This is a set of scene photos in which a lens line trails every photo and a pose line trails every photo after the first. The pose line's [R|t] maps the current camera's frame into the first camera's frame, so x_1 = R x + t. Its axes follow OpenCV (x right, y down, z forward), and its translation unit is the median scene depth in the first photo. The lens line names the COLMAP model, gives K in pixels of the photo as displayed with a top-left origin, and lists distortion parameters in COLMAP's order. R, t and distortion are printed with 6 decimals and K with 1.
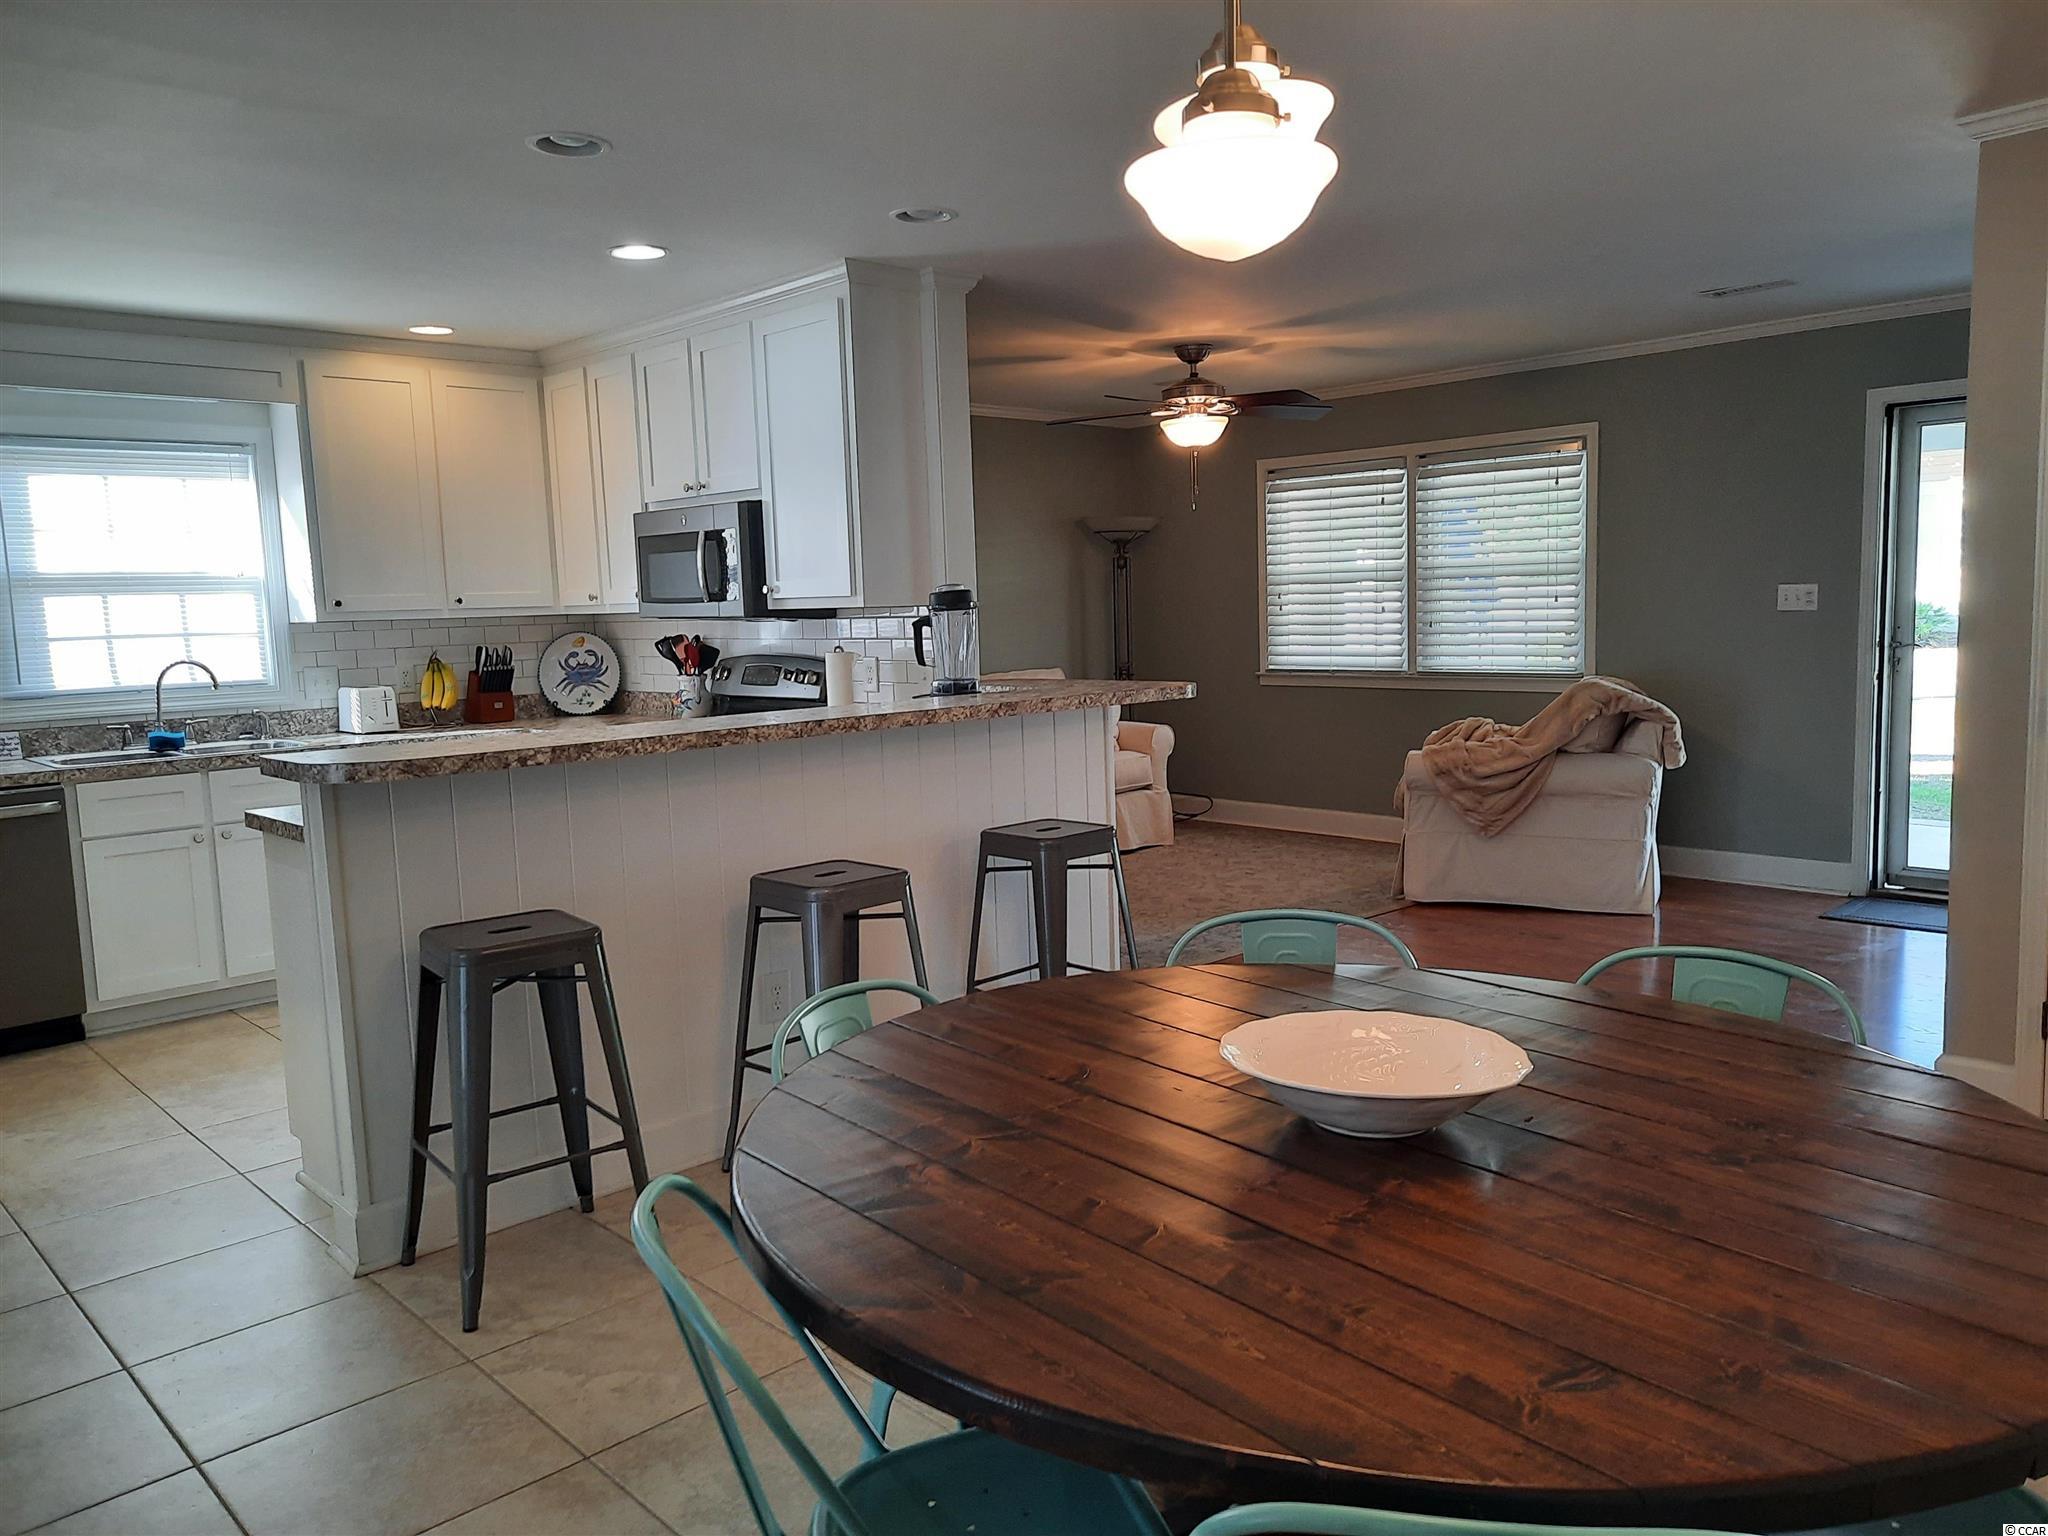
lens RADIAL K [[1489.8, 0, 1031.2], [0, 1489.8, 764.0], [0, 0, 1]] dist [0.055618, -0.048304]
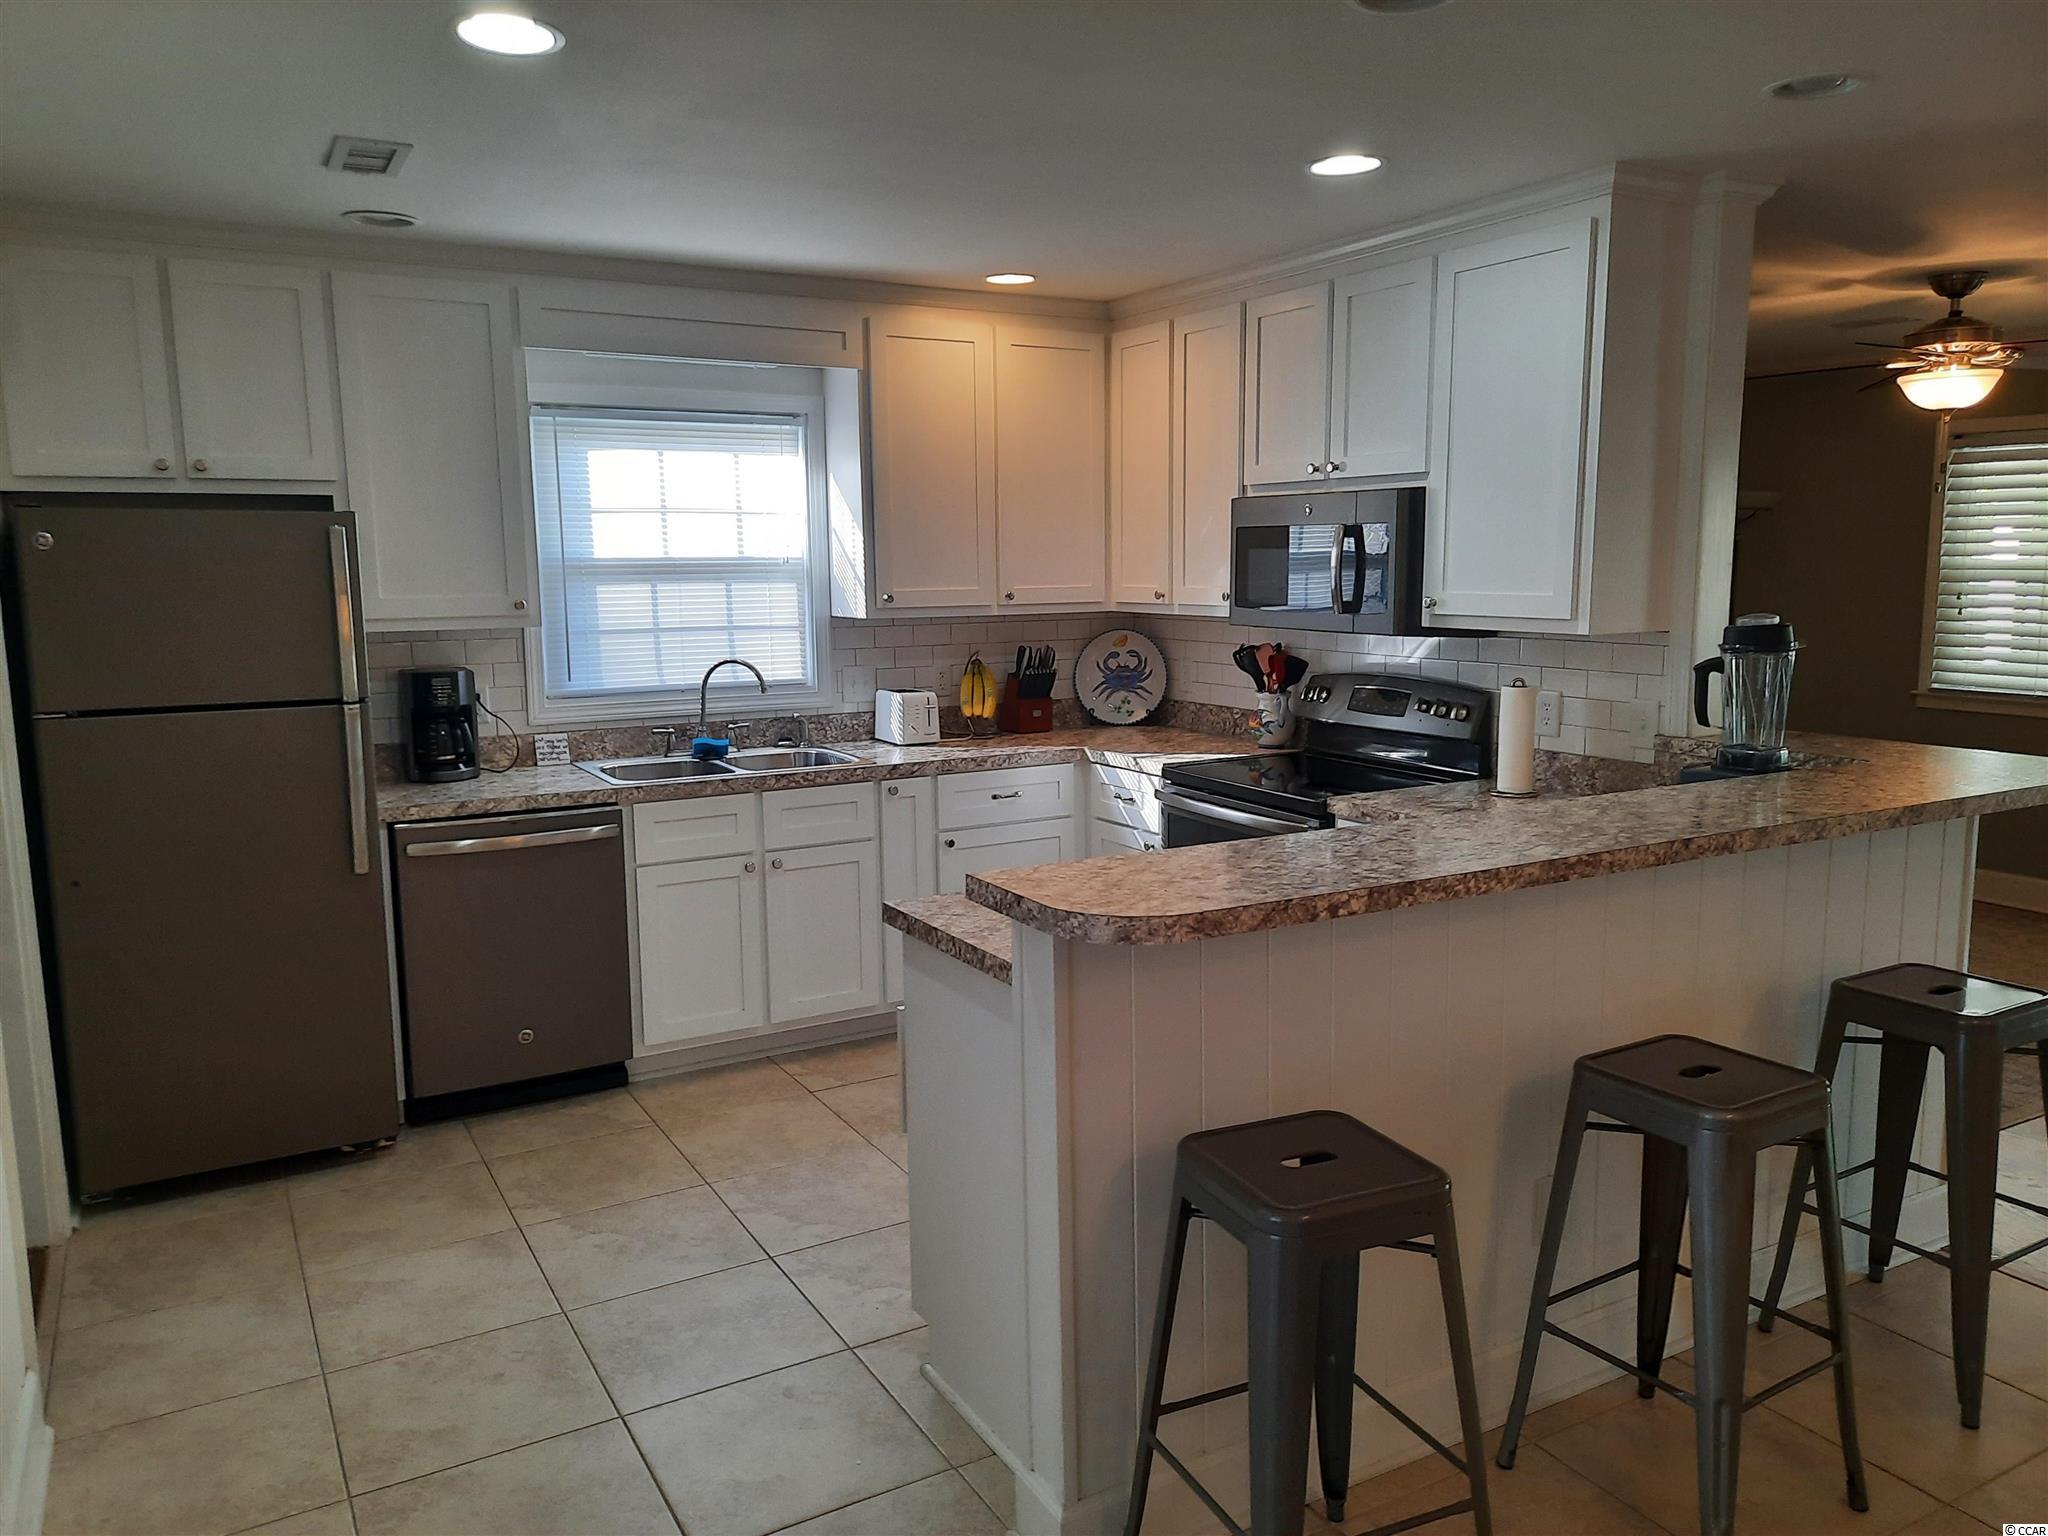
lens RADIAL K [[1489.8, 0, 1027.5], [0, 1489.8, 760.6], [0, 0, 1]] dist [0.055618, -0.048304]
pose [[0.971636, 0.055031, -0.229990, -0.167137], [-0.047660, 0.998160, 0.037487, -0.045772], [0.231630, -0.025462, 0.972471, 0.161456]]
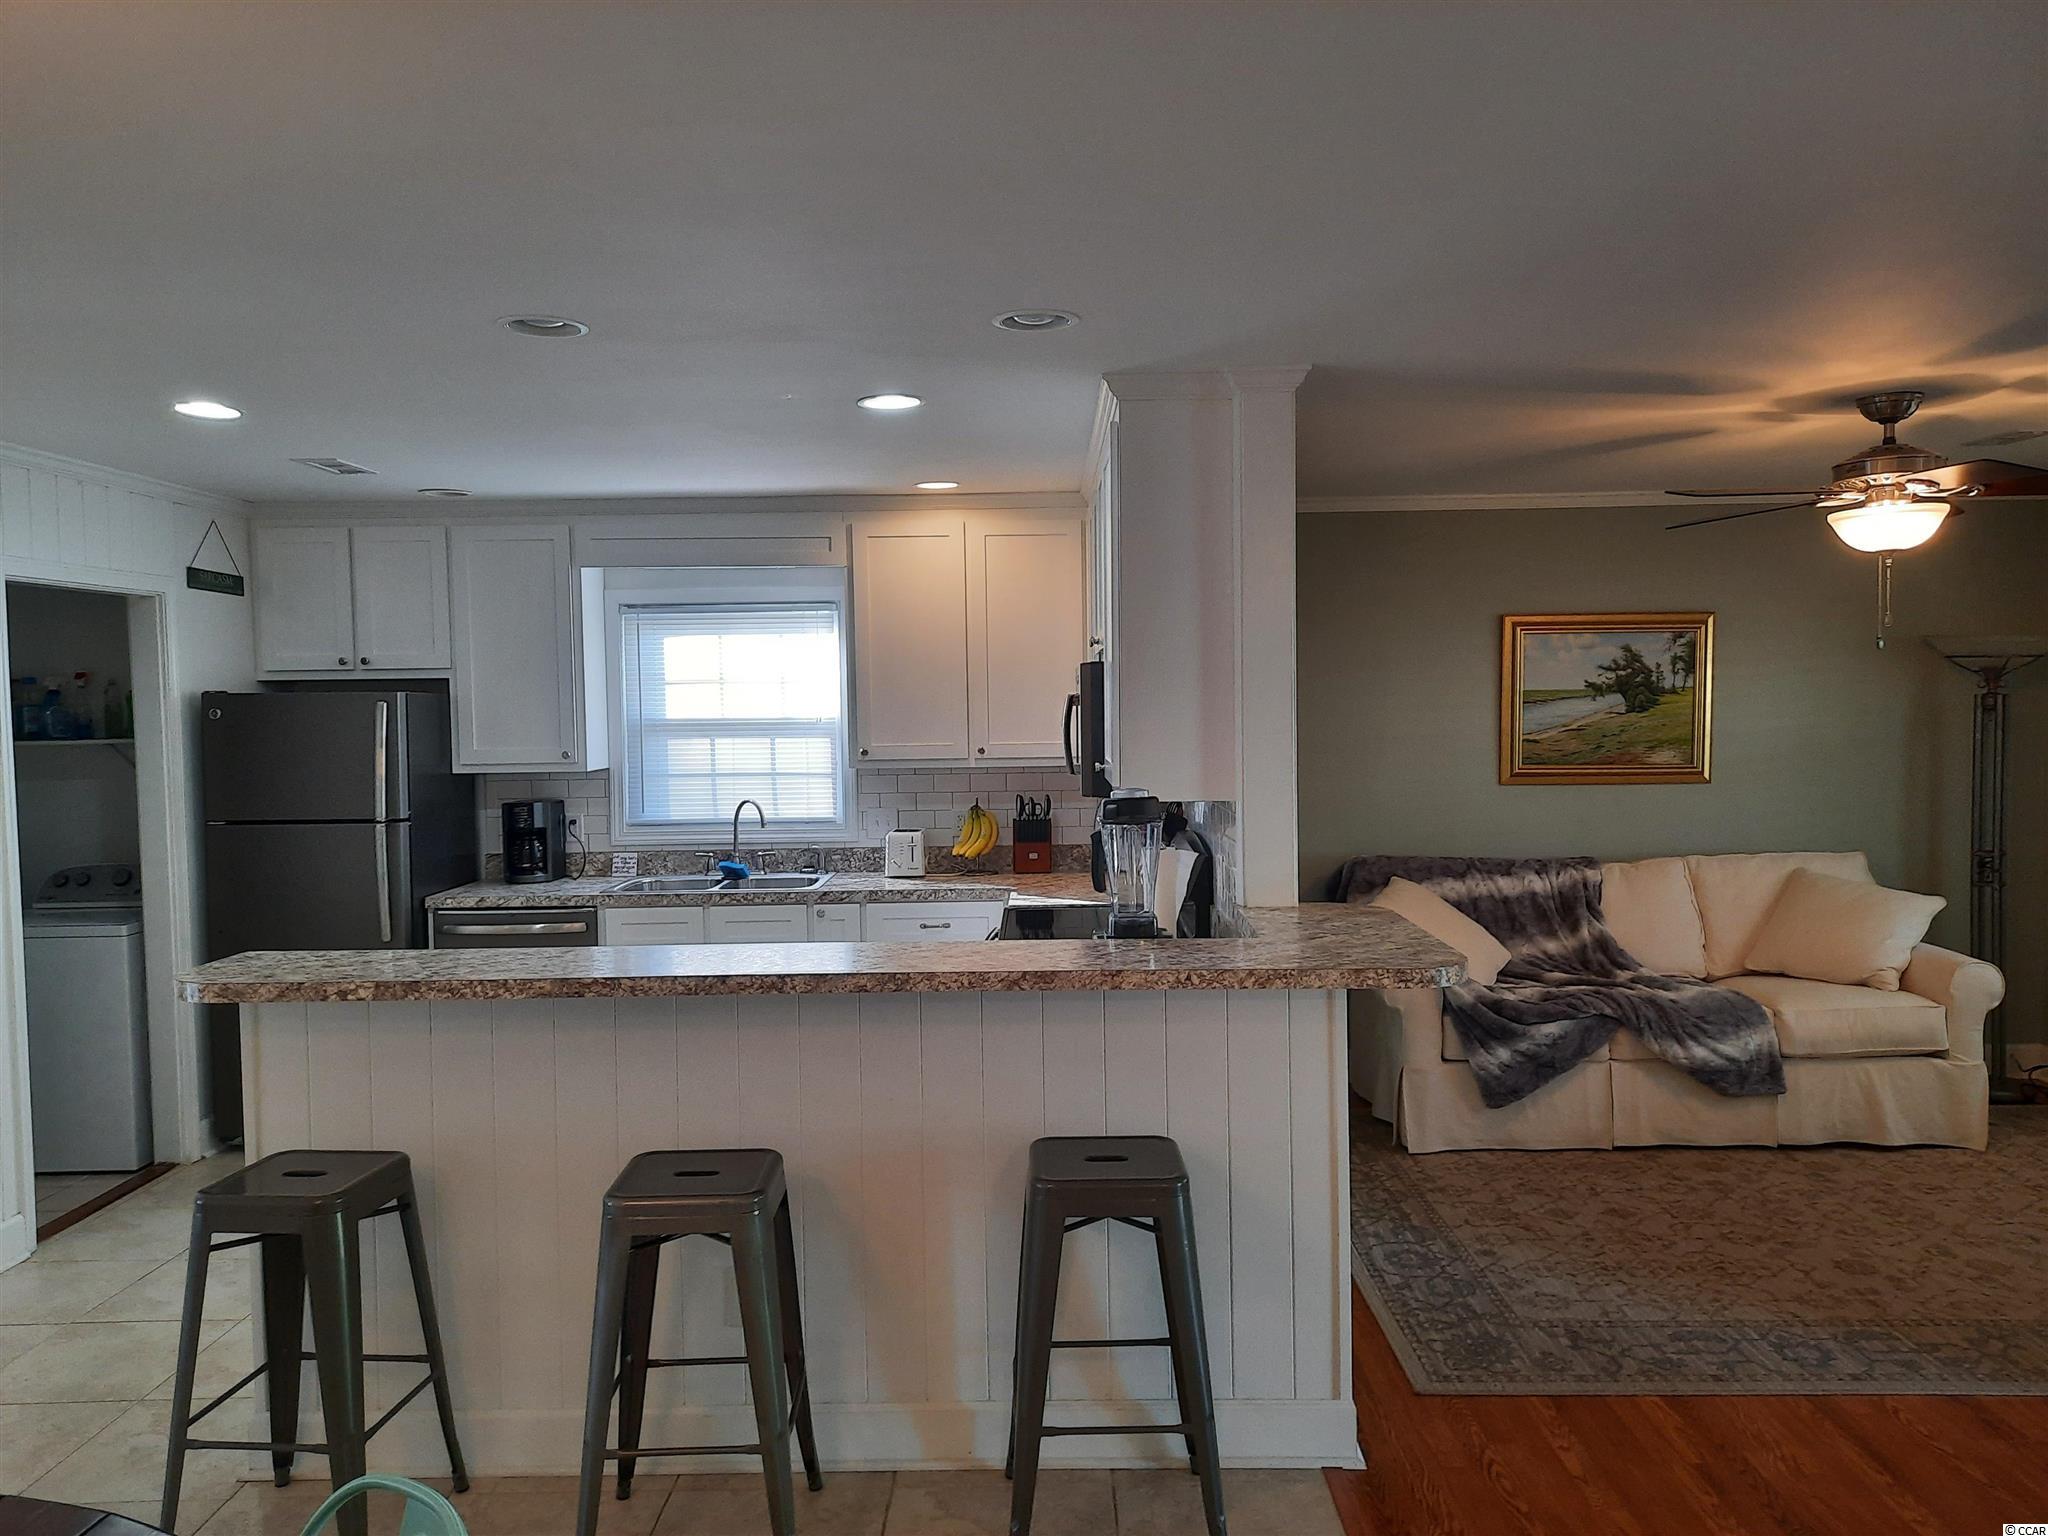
lens RADIAL K [[1489.8, 0, 1036.7], [0, 1489.8, 772.5], [0, 0, 1]] dist [0.055618, -0.048304]
pose [[0.722174, 0.055324, -0.689495, 0.318641], [-0.086061, 0.996238, -0.010203, -0.087071], [0.686337, 0.066707, 0.724218, 0.315452]]
